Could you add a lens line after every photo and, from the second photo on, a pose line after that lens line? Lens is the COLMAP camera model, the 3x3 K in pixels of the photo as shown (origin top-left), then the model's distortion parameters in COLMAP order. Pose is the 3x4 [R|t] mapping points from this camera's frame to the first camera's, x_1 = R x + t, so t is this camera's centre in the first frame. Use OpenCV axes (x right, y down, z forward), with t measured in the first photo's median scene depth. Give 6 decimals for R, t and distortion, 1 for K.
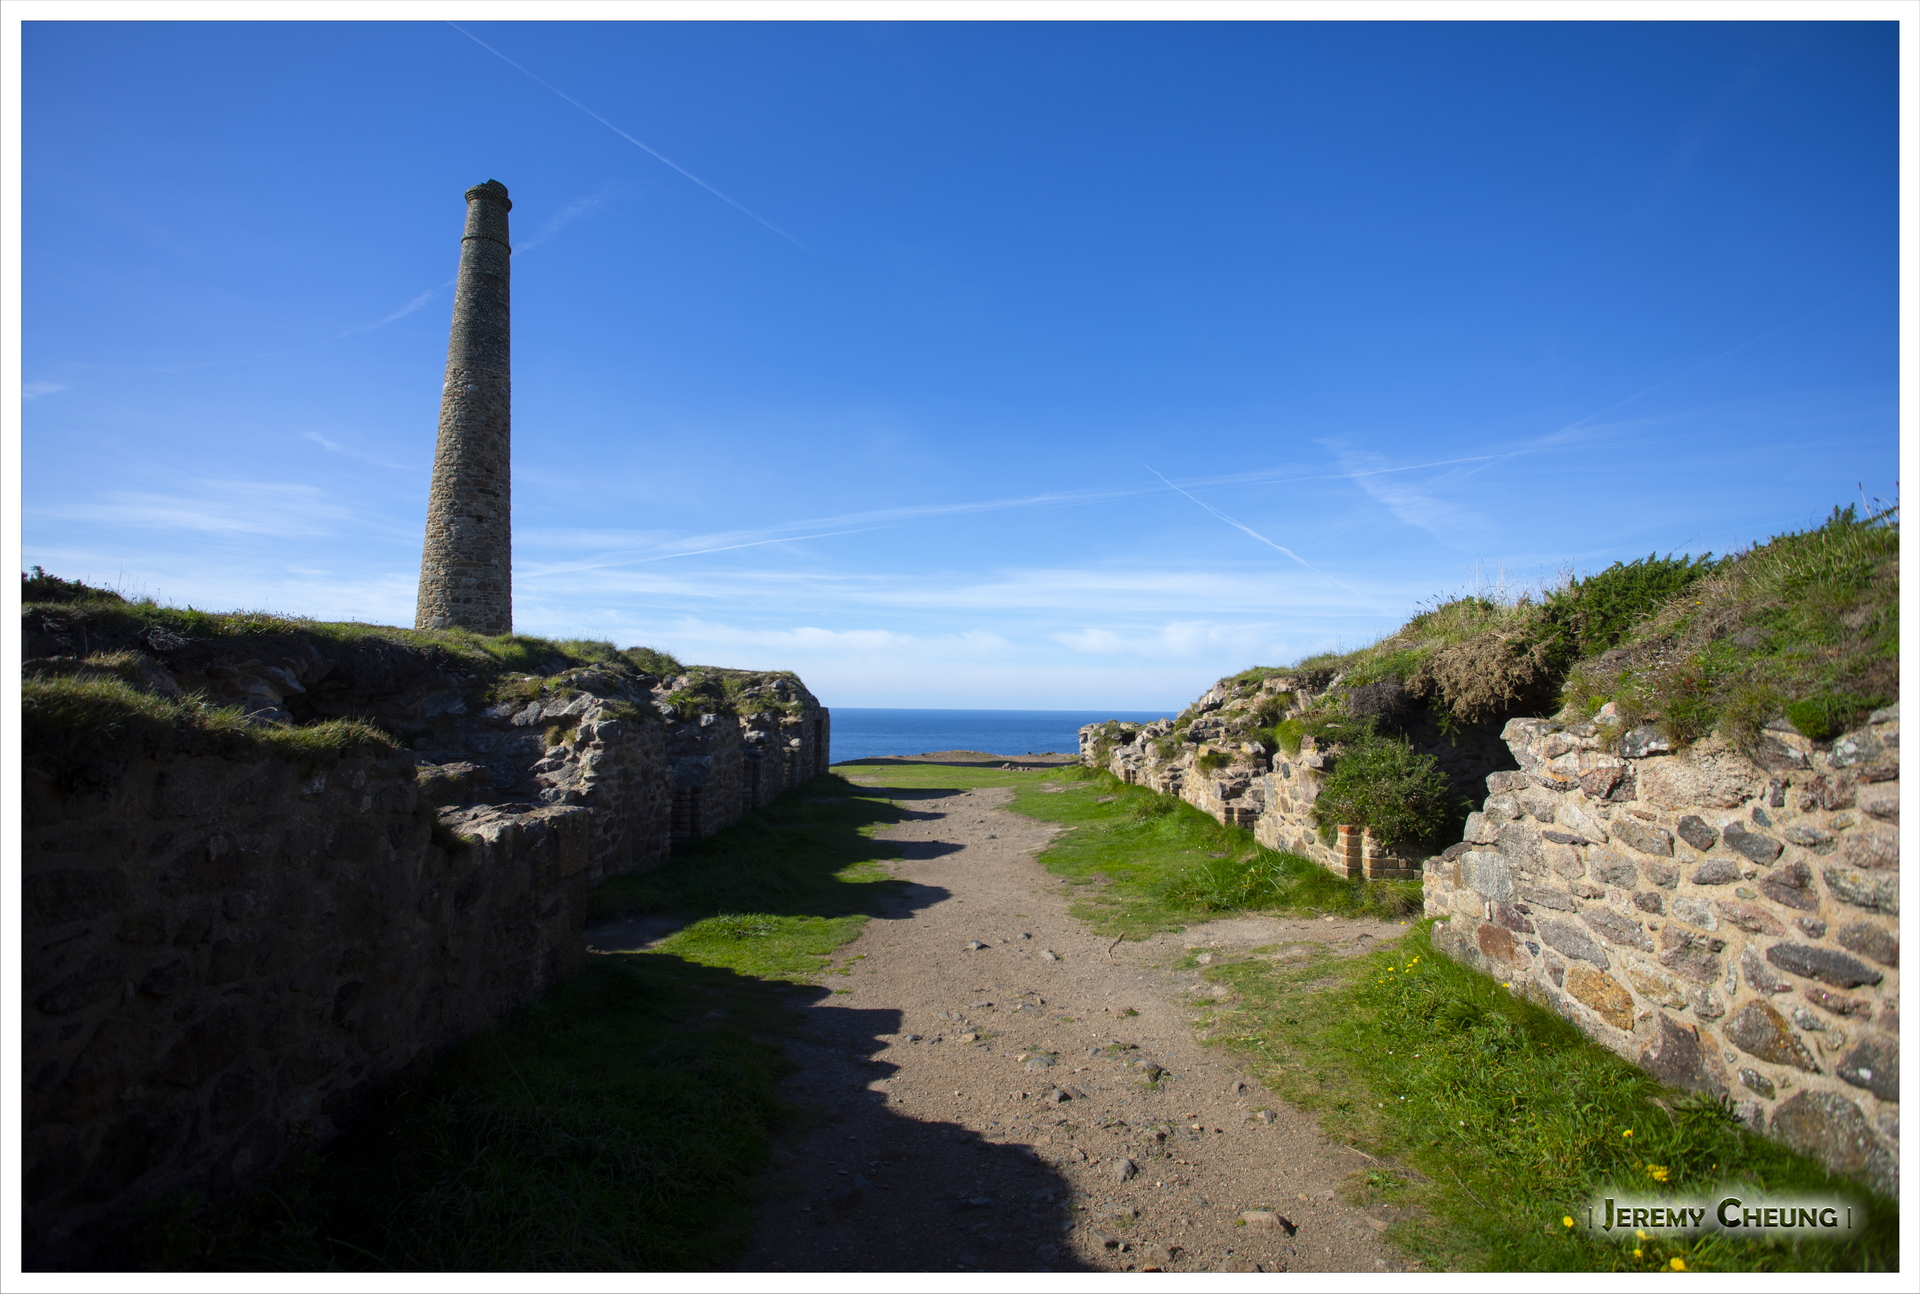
lens RADIAL K [[910.7, 0, 960.0], [0, 910.7, 647.0], [0, 0, 1]] dist [-0.015818, -0.000056]
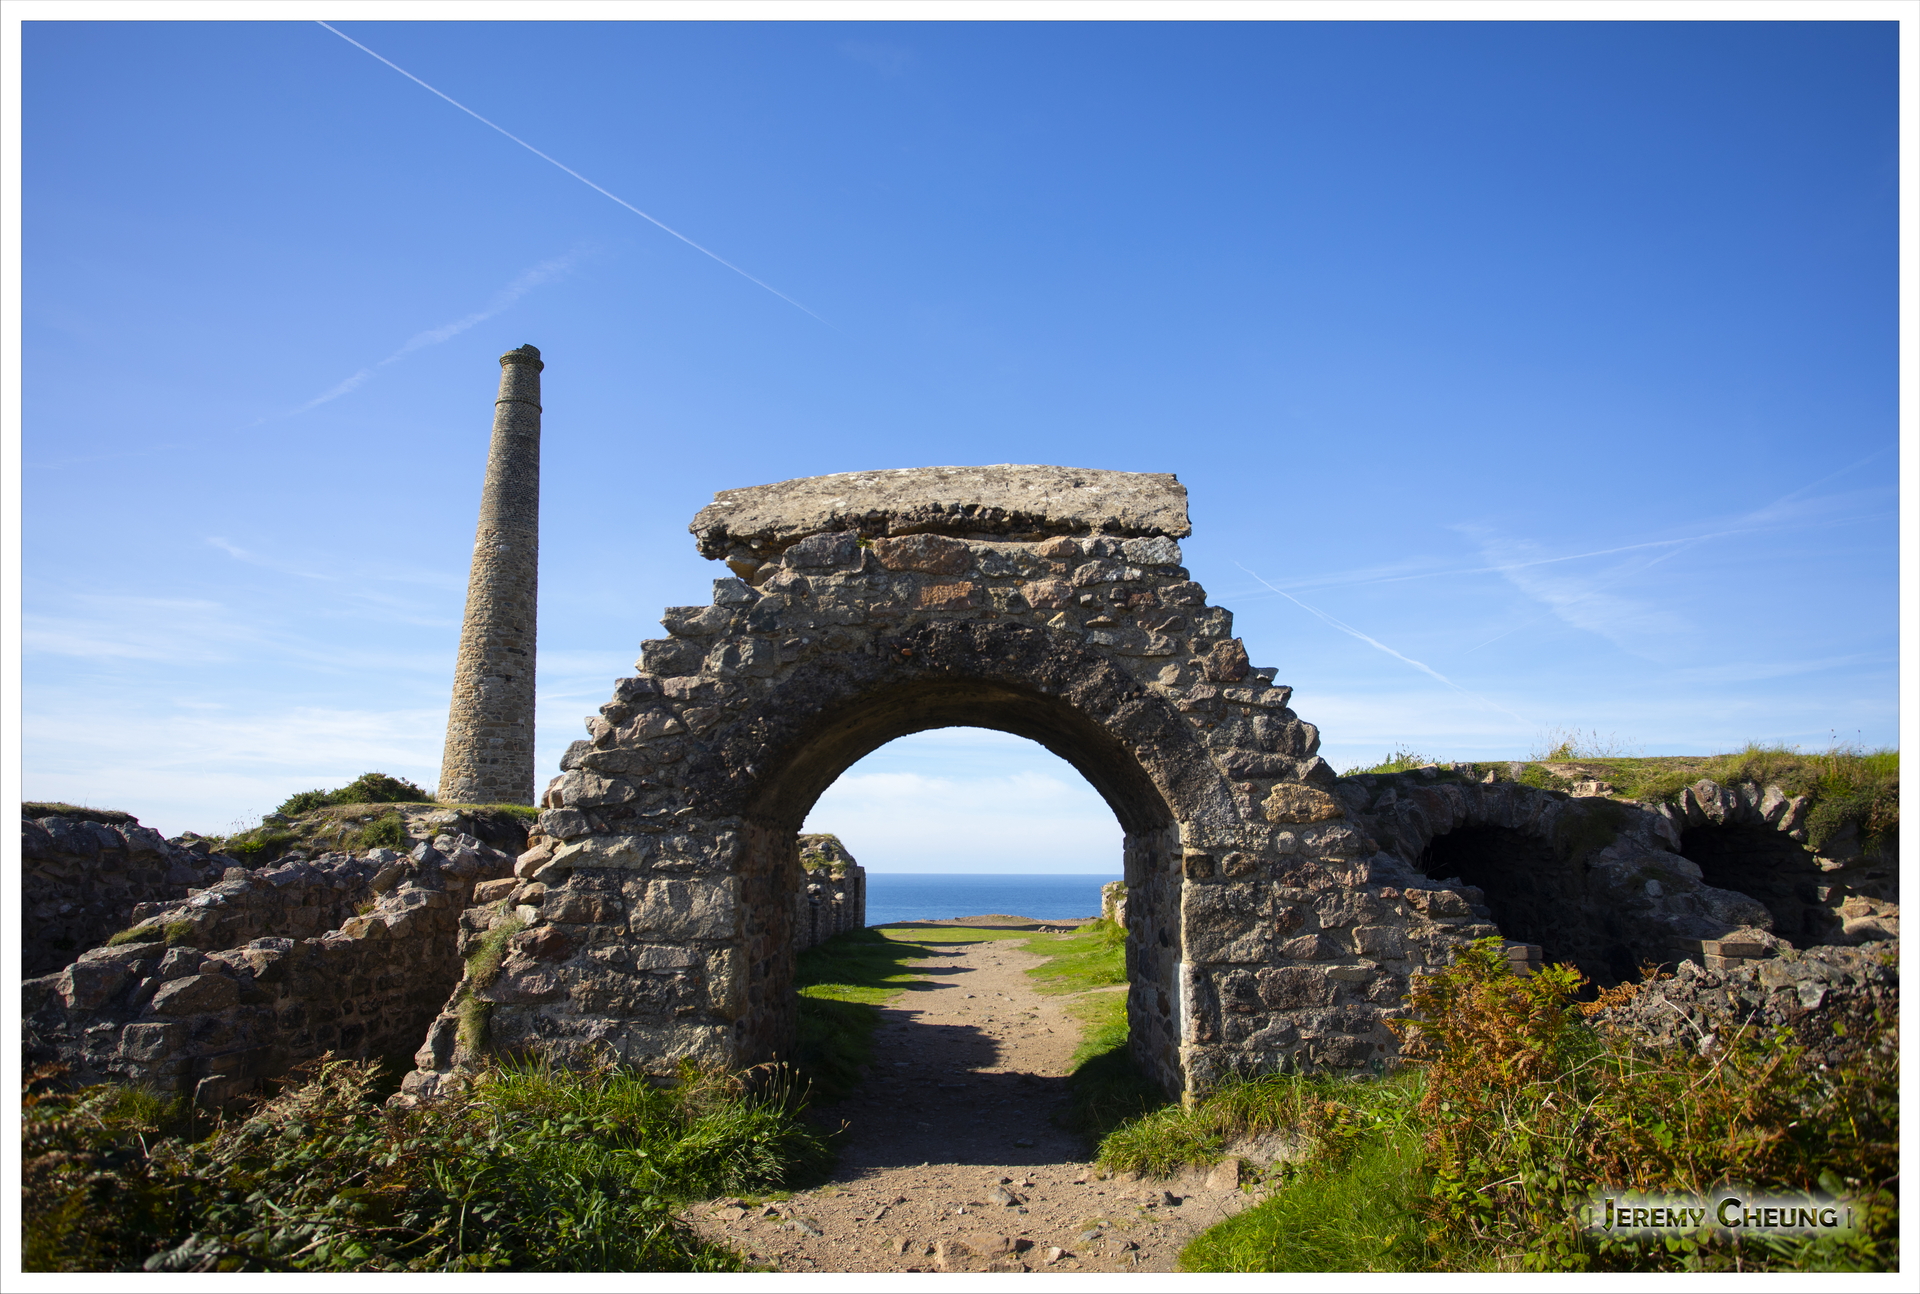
lens RADIAL K [[1149.5, 0, 948.3], [0, 1149.5, 643.3], [0, 0, 1]] dist [-0.059837, 0.050106]
pose [[0.998554, -0.018333, -0.050535, 0.017846], [0.011628, 0.991457, -0.129915, -0.011127], [0.052485, 0.129139, 0.990237, -0.224397]]
